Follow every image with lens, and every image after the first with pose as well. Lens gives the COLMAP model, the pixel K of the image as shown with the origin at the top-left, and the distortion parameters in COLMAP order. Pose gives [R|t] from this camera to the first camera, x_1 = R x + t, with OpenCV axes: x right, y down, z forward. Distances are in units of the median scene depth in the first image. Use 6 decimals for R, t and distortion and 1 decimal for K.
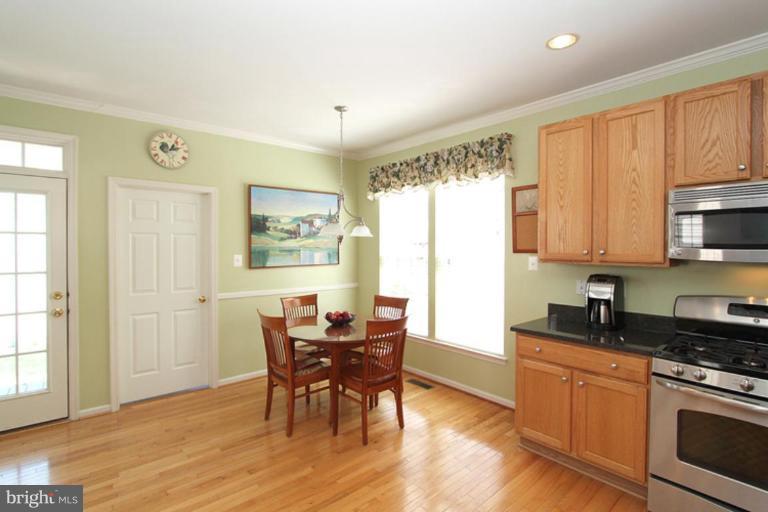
lens RADIAL K [[372.1, 0, 380.7], [0, 372.1, 251.8], [0, 0, 1]] dist [-0.001260, -0.000152]
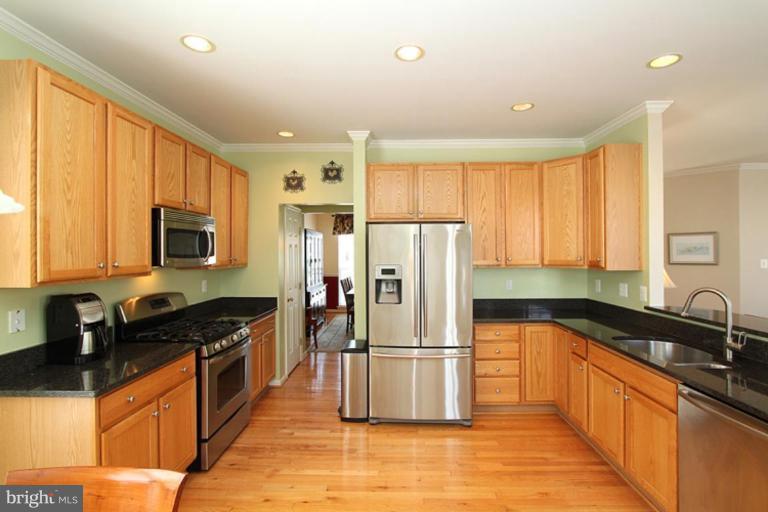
lens RADIAL K [[357.7, 0, 393.3], [0, 357.7, 250.0], [0, 0, 1]] dist [-0.001651, -0.000085]
pose [[-0.741413, 0.003110, 0.671042, -0.337221], [0.010175, 0.999926, 0.006607, -0.024539], [-0.670972, 0.011726, -0.741390, 0.906919]]
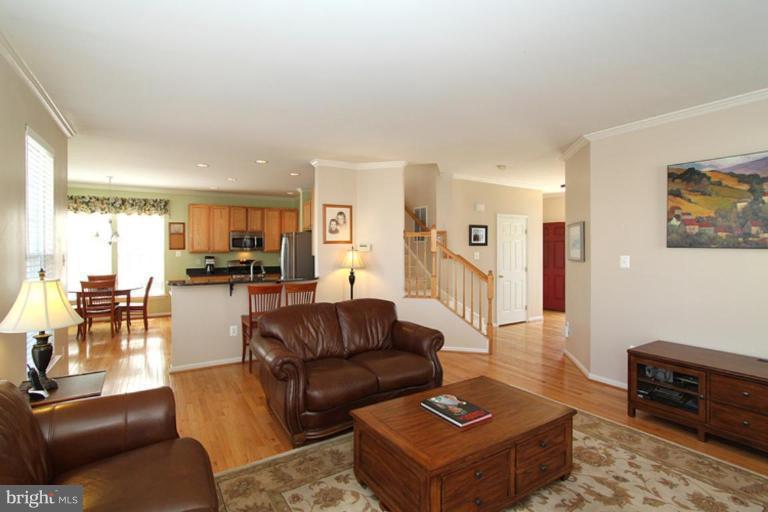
lens RADIAL K [[372.1, 0, 380.7], [0, 372.1, 251.8], [0, 0, 1]] dist [-0.001260, -0.000152]
pose [[0.169617, -0.012926, 0.985425, -1.783345], [0.012487, 0.999862, 0.010966, 0.007752], [-0.985431, 0.010445, 0.169755, -0.746773]]
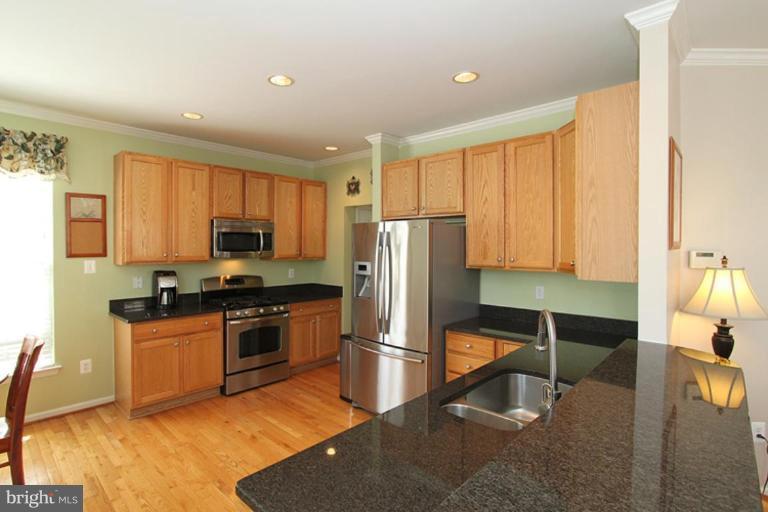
lens RADIAL K [[384.1, 0, 384.0], [0, 384.1, 246.8], [0, 0, 1]] dist [0.000663, -0.000328]
pose [[-0.113224, -0.005212, 0.993556, -0.775393], [0.008380, 0.999946, 0.006200, -0.025828], [-0.993534, 0.009028, -0.113174, 0.271727]]
